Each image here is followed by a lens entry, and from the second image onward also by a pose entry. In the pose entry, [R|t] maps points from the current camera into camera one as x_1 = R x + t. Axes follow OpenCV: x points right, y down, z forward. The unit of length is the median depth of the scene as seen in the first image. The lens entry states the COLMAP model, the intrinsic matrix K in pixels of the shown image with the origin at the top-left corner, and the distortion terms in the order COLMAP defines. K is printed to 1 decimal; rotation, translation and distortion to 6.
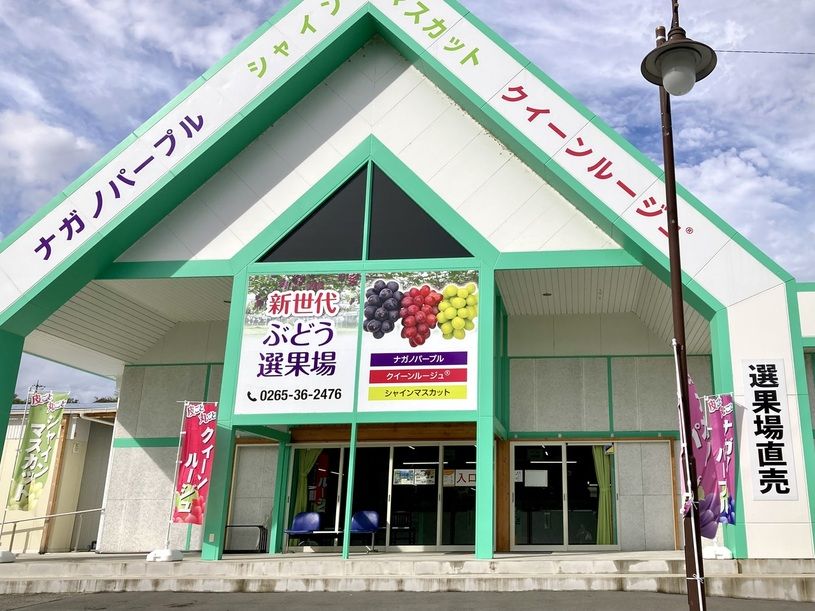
lens RADIAL K [[736.9, 0, 407.8], [0, 736.9, 280.8], [0, 0, 1]] dist [0.032520, -0.013758]
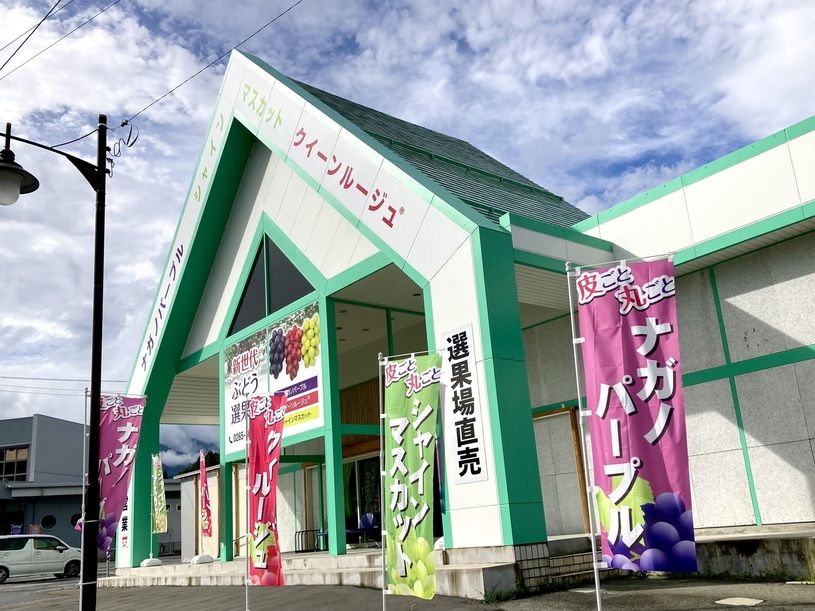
lens RADIAL K [[735.2, 0, 407.5], [0, 735.2, 305.5], [0, 0, 1]] dist [0.061396, -0.018377]
pose [[0.670751, -0.261300, -0.694129, 0.990820], [0.290136, 0.953747, -0.078667, 0.123064], [0.682579, -0.148626, 0.715540, 0.301559]]
